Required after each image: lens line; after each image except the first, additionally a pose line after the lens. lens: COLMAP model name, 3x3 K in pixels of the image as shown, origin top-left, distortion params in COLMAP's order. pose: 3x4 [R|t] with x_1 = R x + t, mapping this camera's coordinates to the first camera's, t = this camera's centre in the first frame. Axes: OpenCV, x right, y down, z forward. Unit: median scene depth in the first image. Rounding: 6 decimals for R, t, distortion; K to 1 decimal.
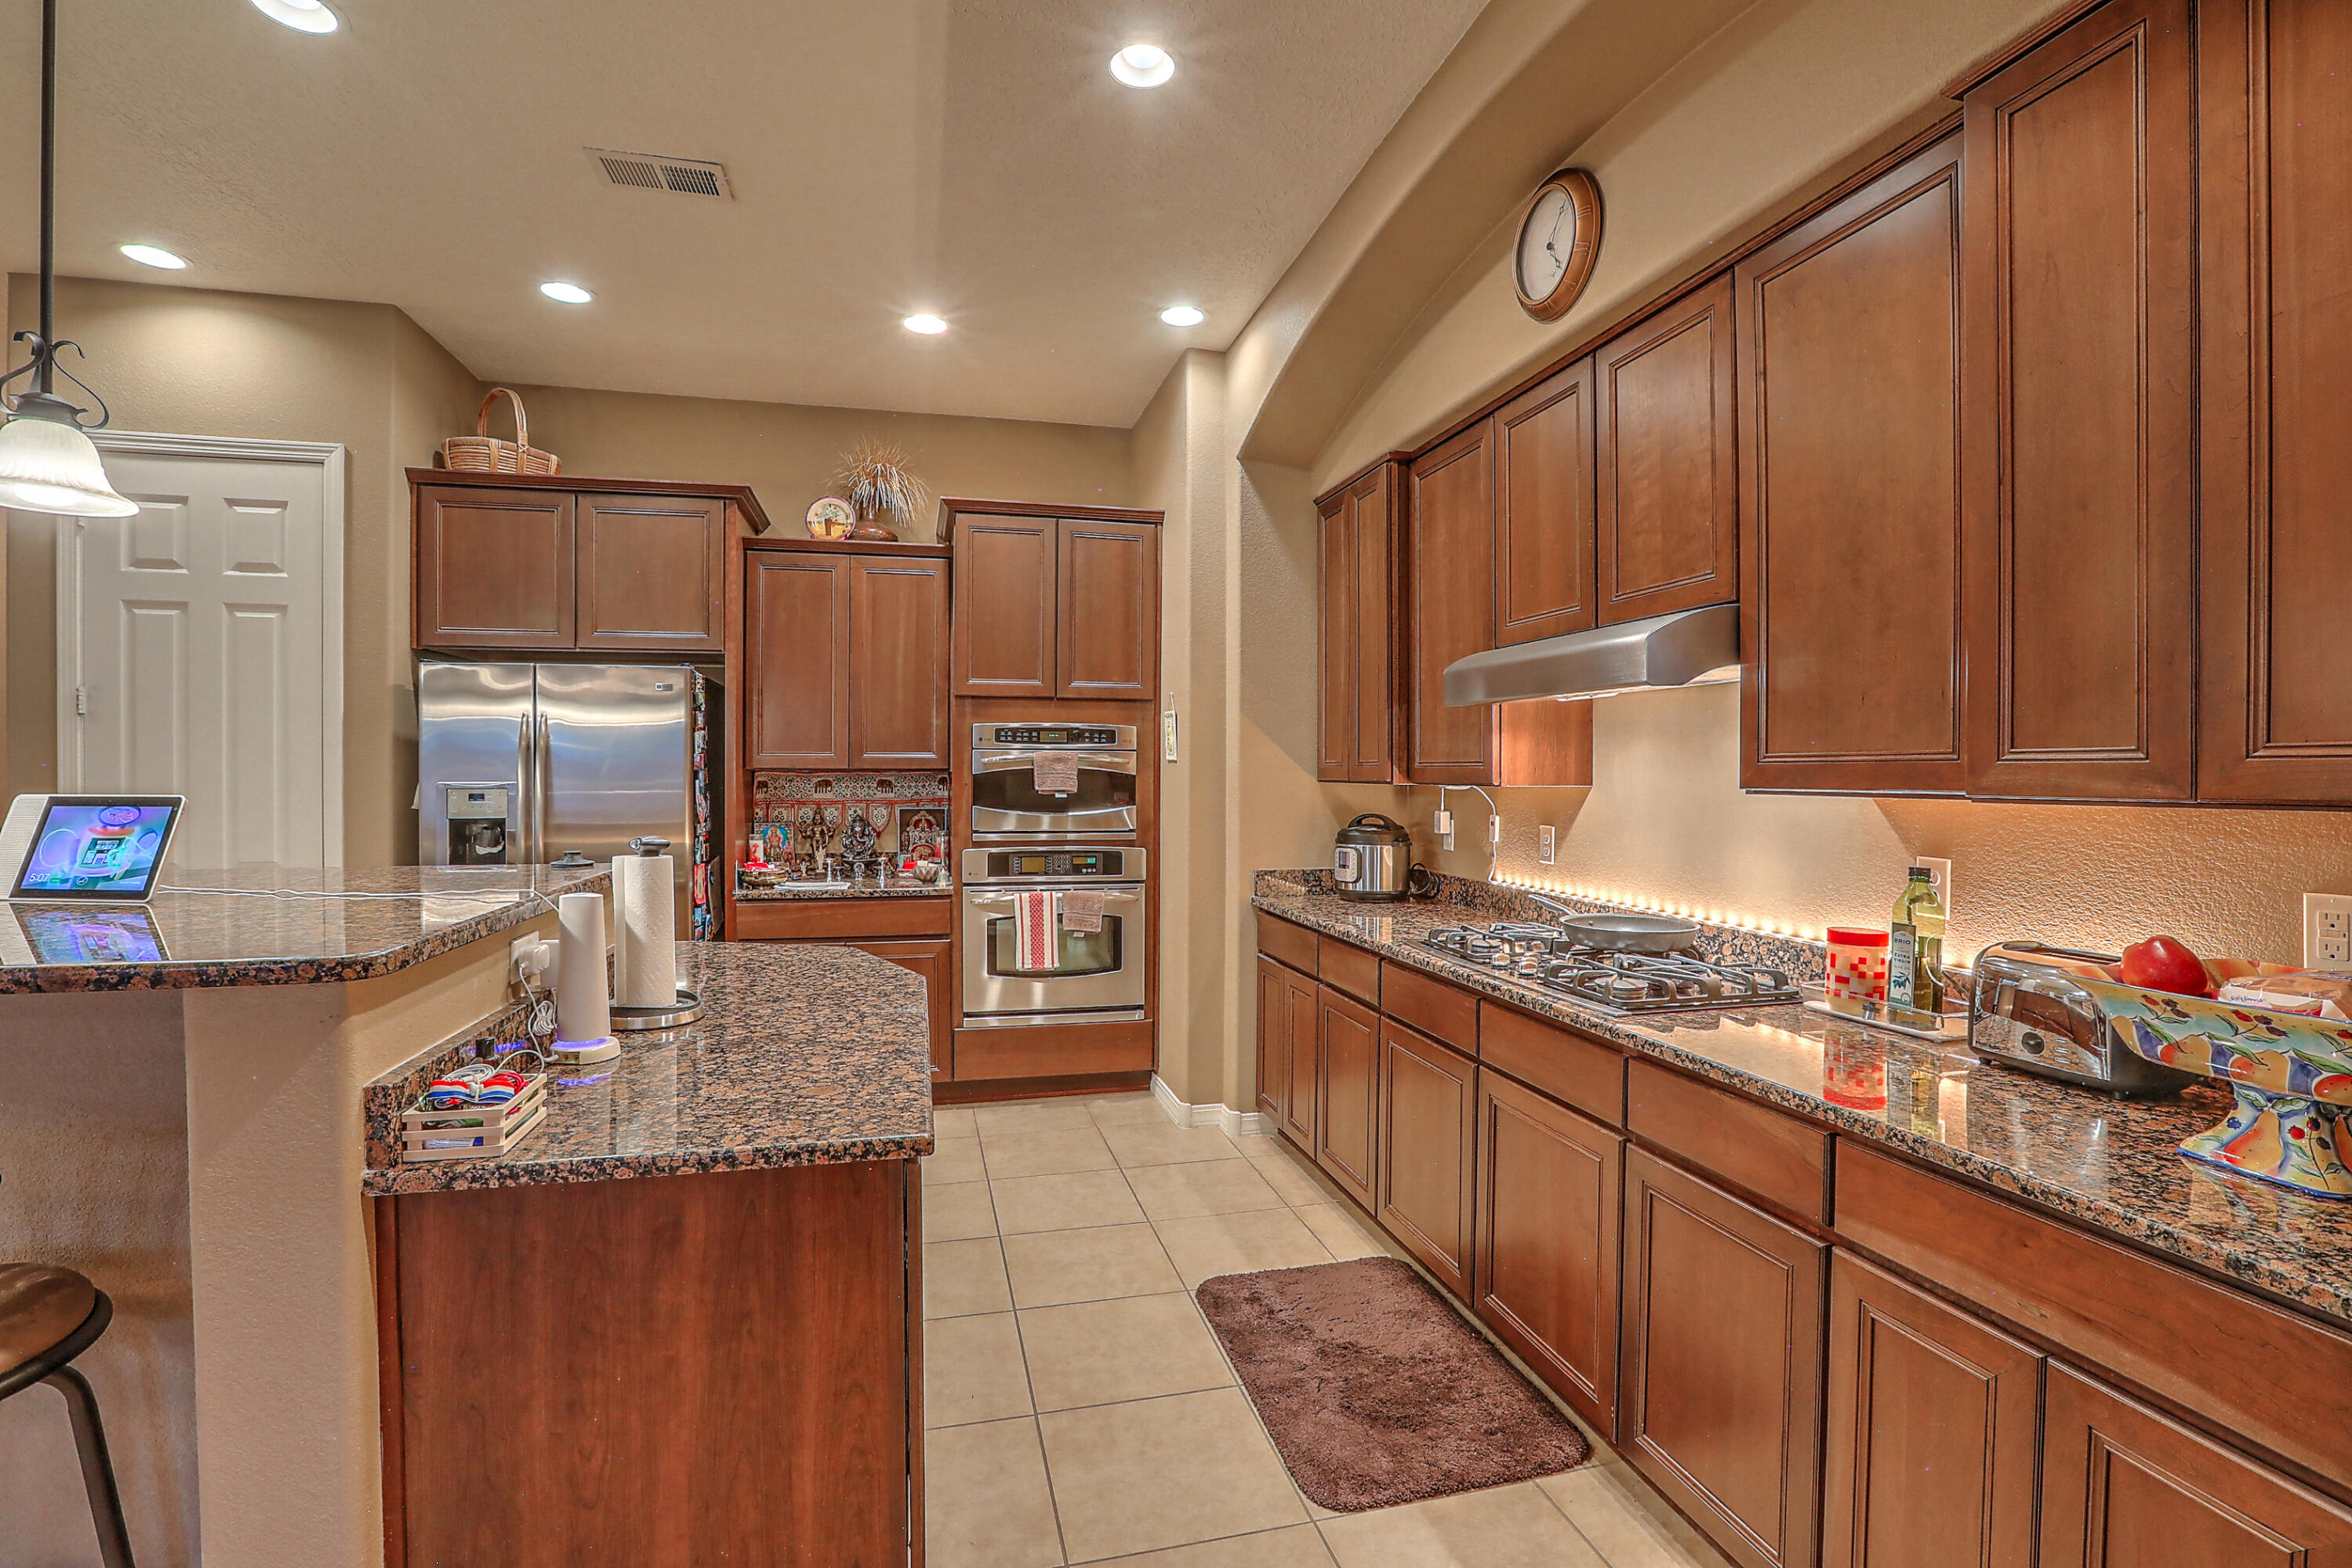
lens RADIAL K [[1064.3, 0, 1180.1], [0, 1064.3, 781.7], [0, 0, 1]] dist [-0.050466, 0.016972]
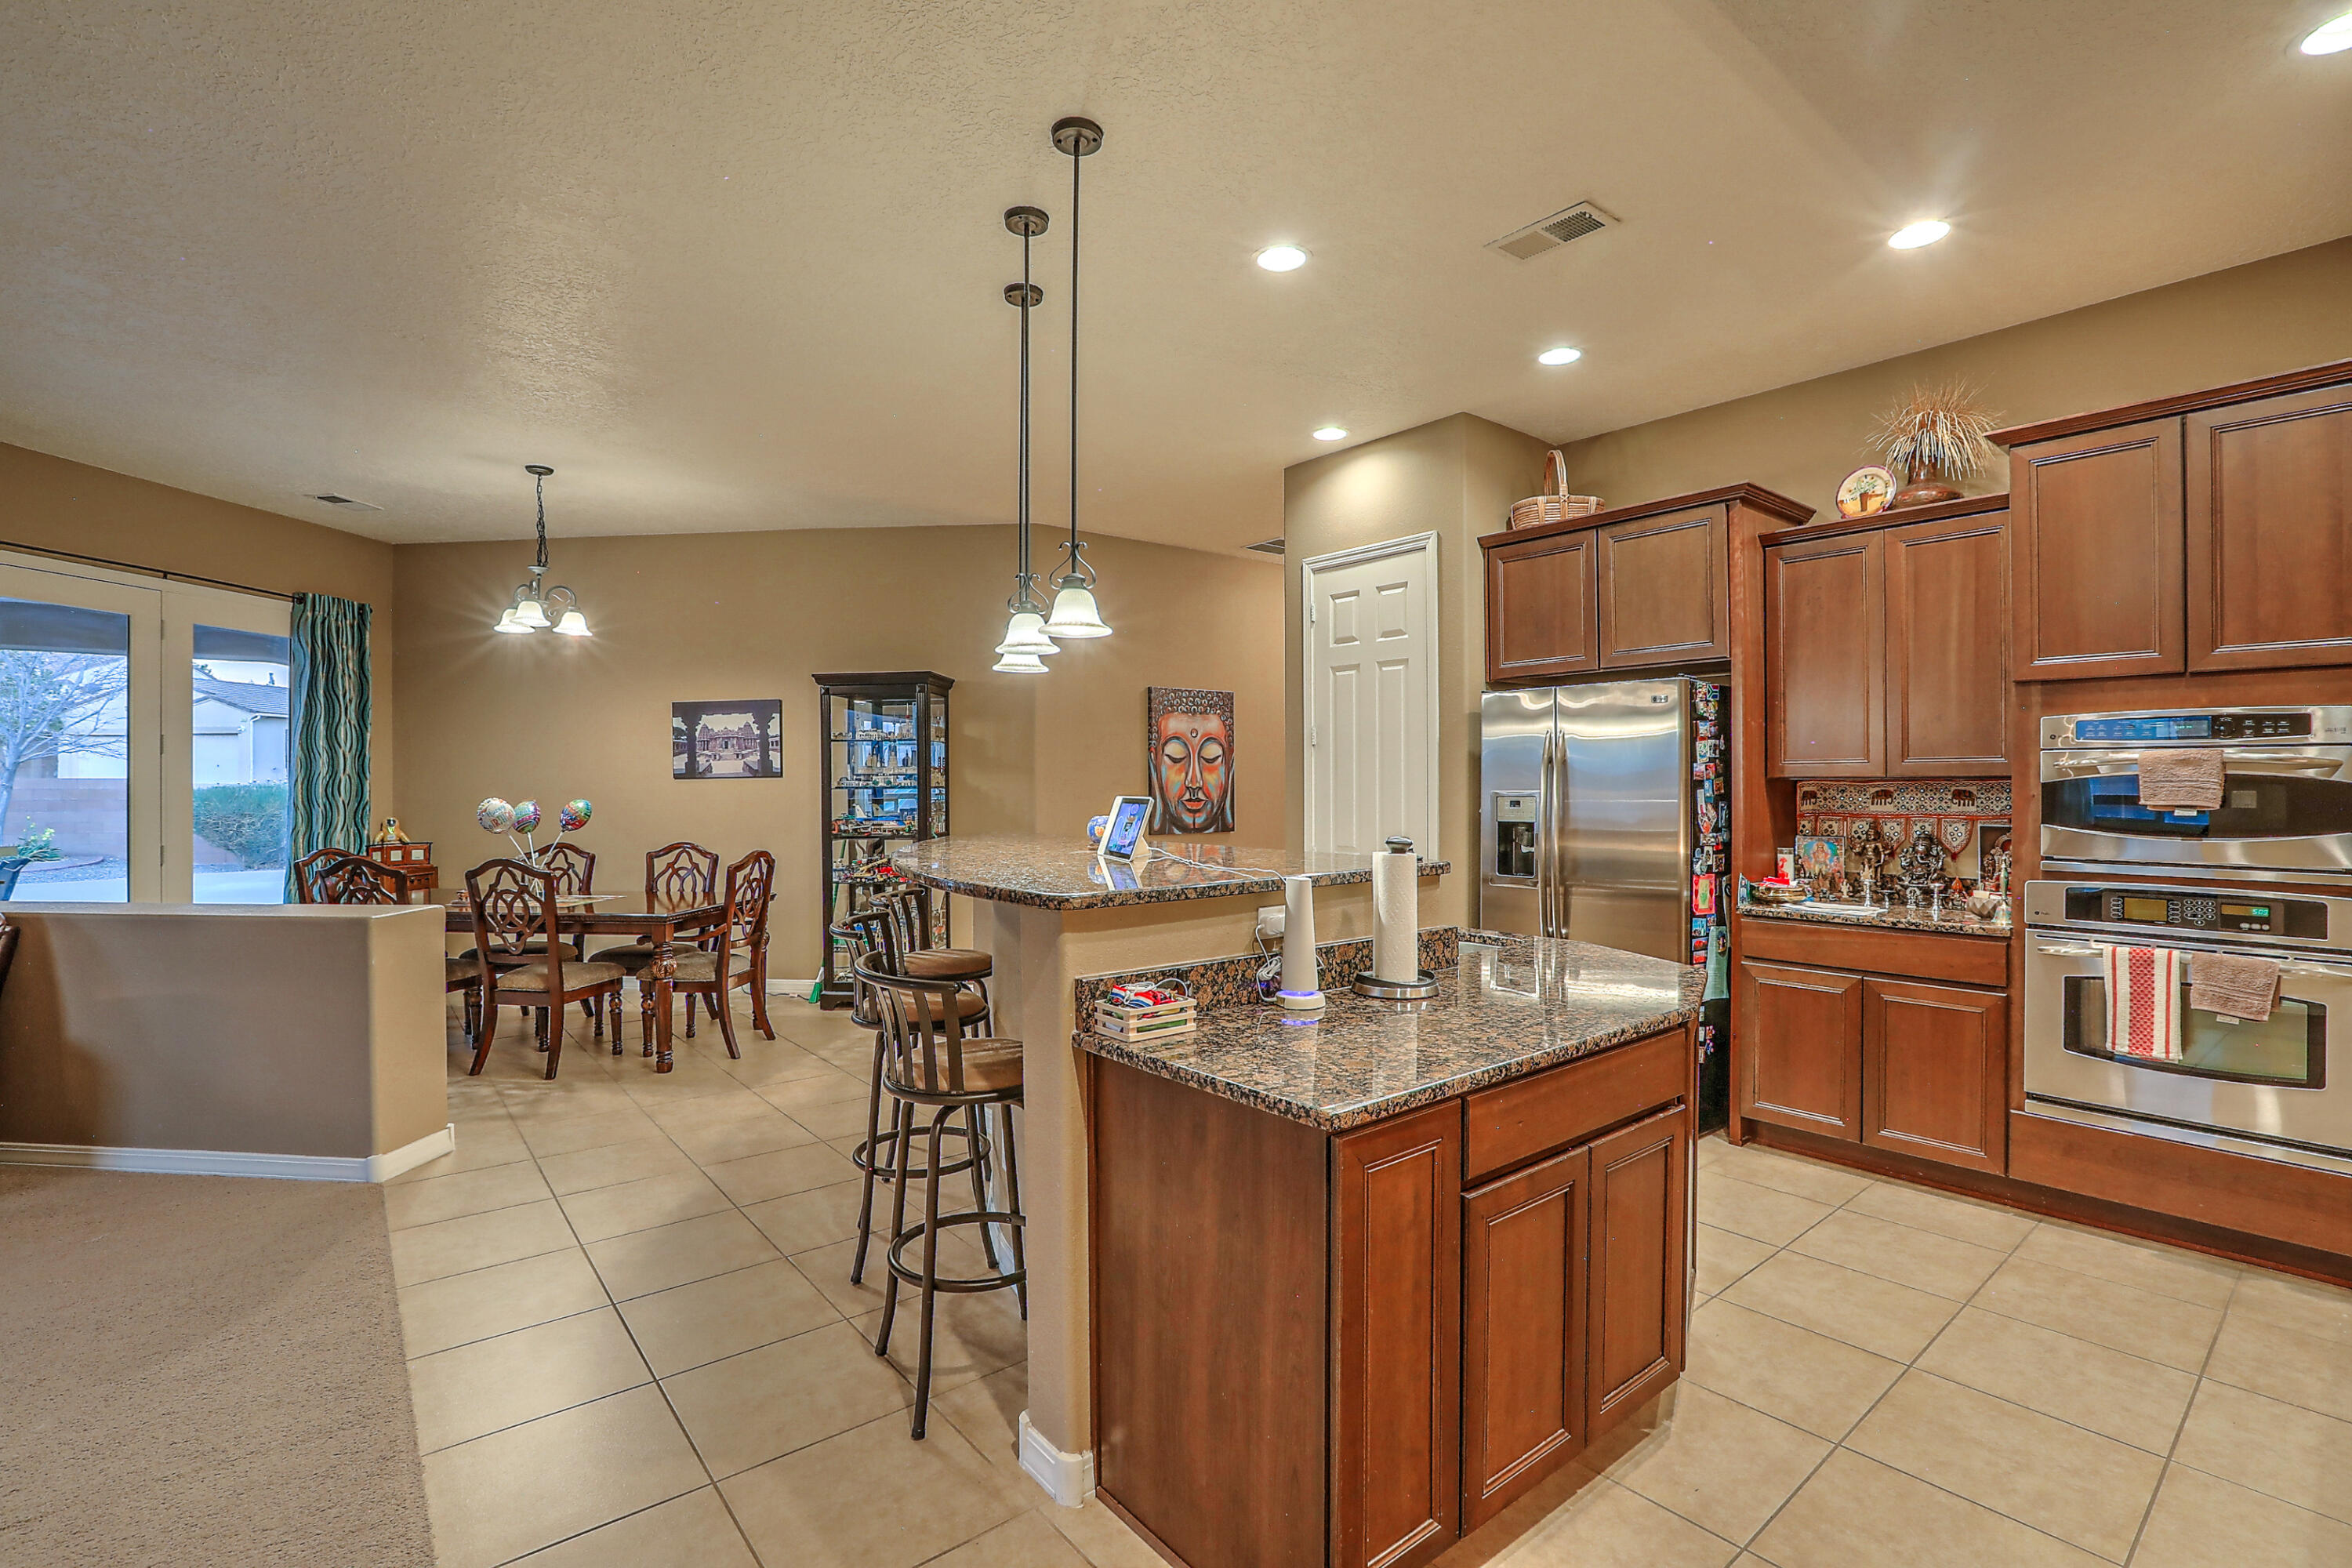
lens RADIAL K [[1065.7, 0, 1177.9], [0, 1065.7, 784.4], [0, 0, 1]] dist [-0.059781, 0.024855]
pose [[0.421928, -0.002060, -0.906627, 0.242230], [-0.003942, 0.999984, -0.004107, -0.000481], [0.906621, 0.005307, 0.421913, 0.136688]]
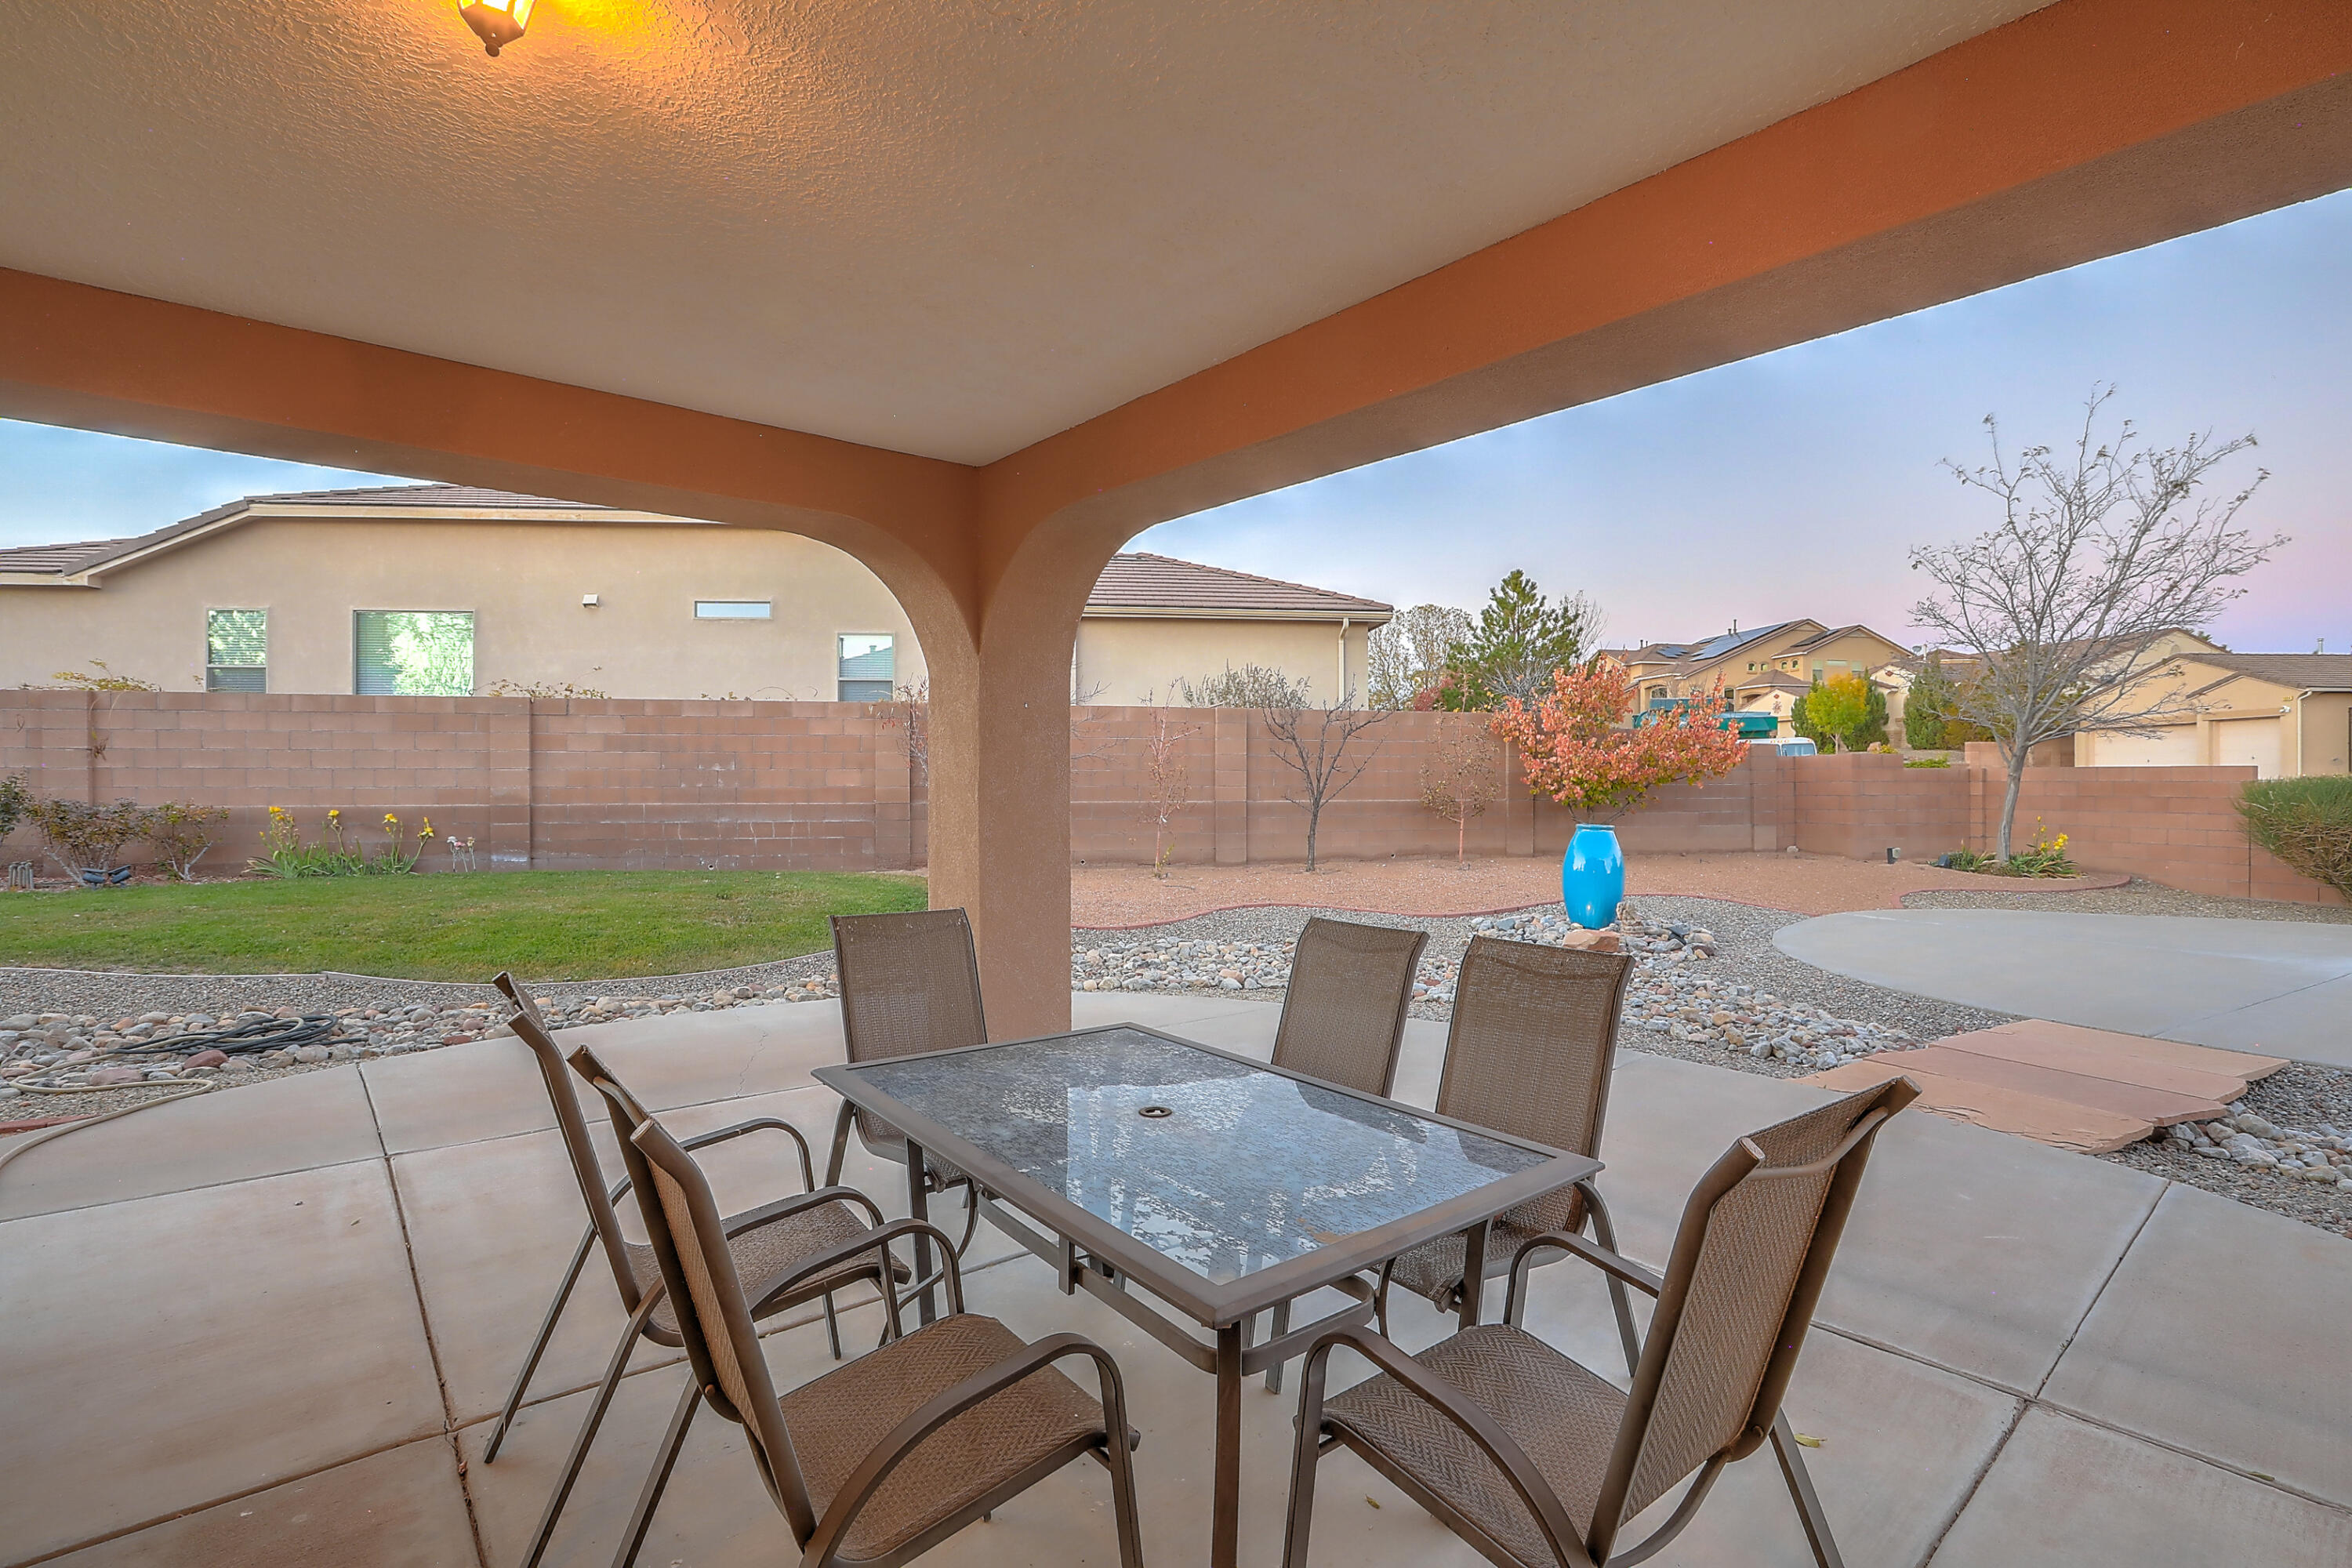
lens RADIAL K [[1065.7, 0, 1177.9], [0, 1065.7, 784.4], [0, 0, 1]] dist [-0.059781, 0.024855]
pose [[-0.895548, -0.002589, -0.444958, -1.876780], [-0.006134, 0.999960, 0.006528, 0.029322], [0.444923, 0.008576, -0.895528, -0.730360]]
